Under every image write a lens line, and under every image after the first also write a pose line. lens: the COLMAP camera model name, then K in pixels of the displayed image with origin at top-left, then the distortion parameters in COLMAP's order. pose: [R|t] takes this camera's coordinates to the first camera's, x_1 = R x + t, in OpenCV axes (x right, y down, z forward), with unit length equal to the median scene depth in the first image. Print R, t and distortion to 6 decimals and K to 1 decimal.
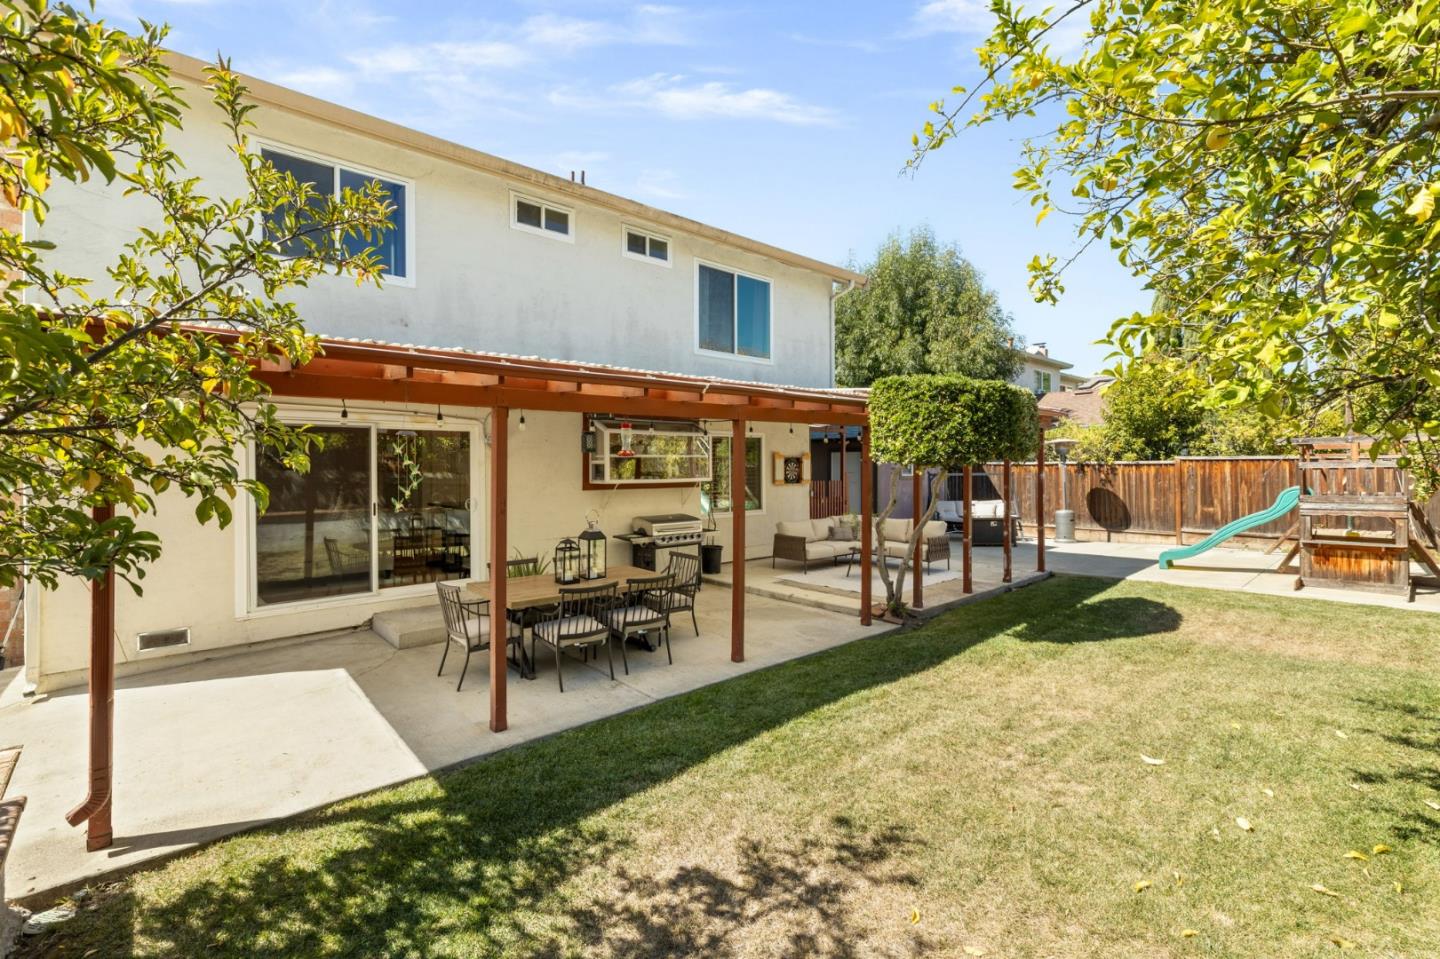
lens RADIAL K [[650.6, 0, 716.2], [0, 650.6, 468.5], [0, 0, 1]] dist [0.001685, -0.000154]
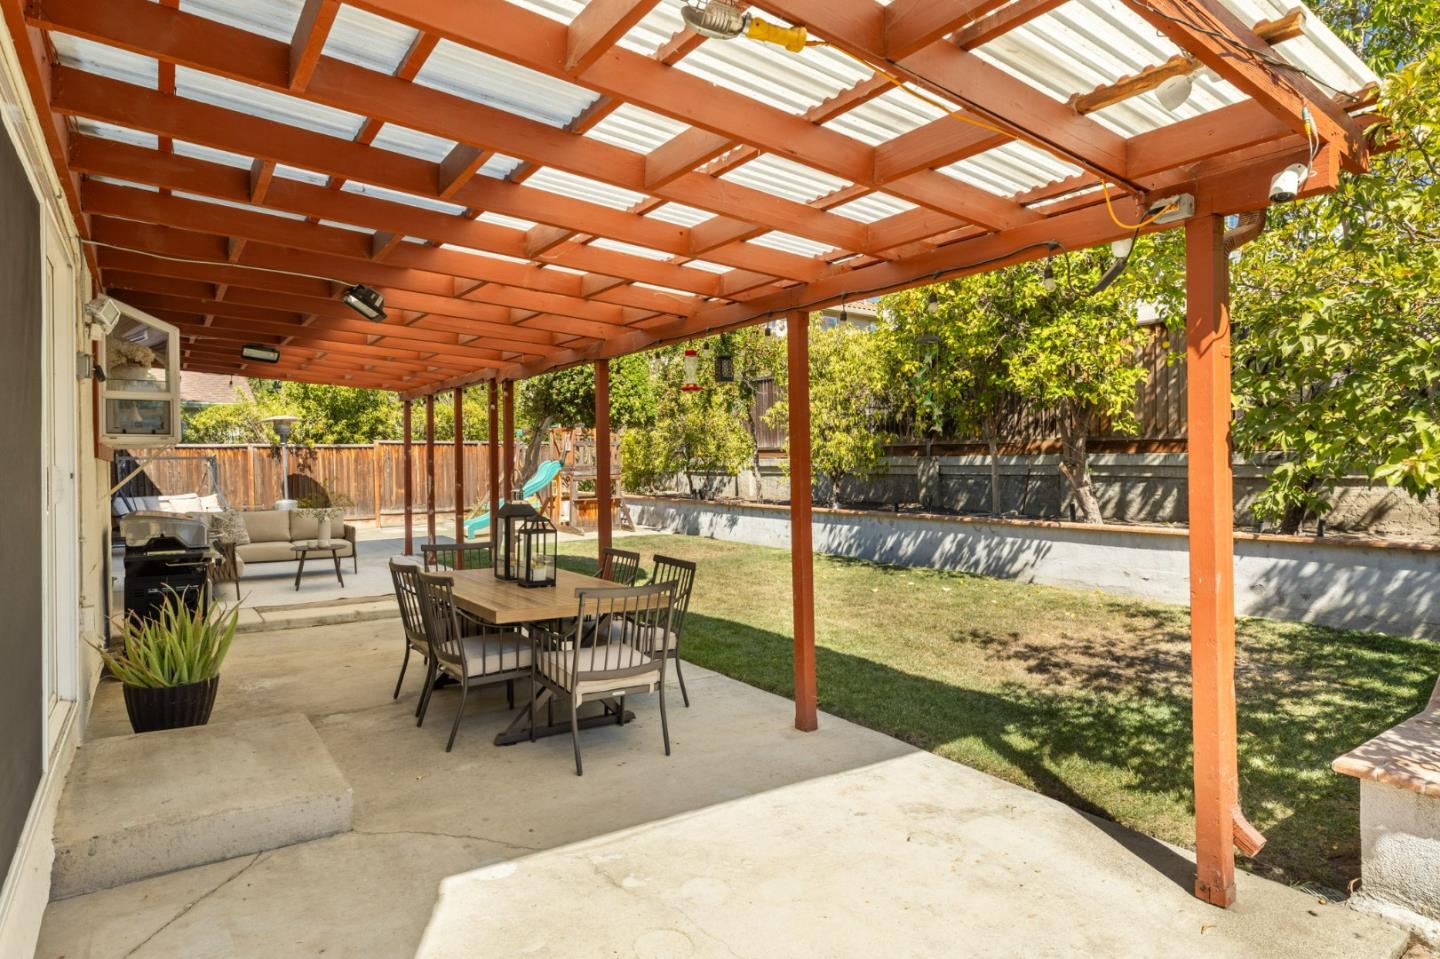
lens RADIAL K [[778.5, 0, 719.2], [0, 778.5, 461.8], [0, 0, 1]] dist [0.000957, -0.000053]
pose [[0.113440, 0.004481, 0.993535, -0.461848], [0.012795, 0.999900, -0.005970, 0.031298], [-0.993462, 0.013390, 0.113371, 0.361011]]
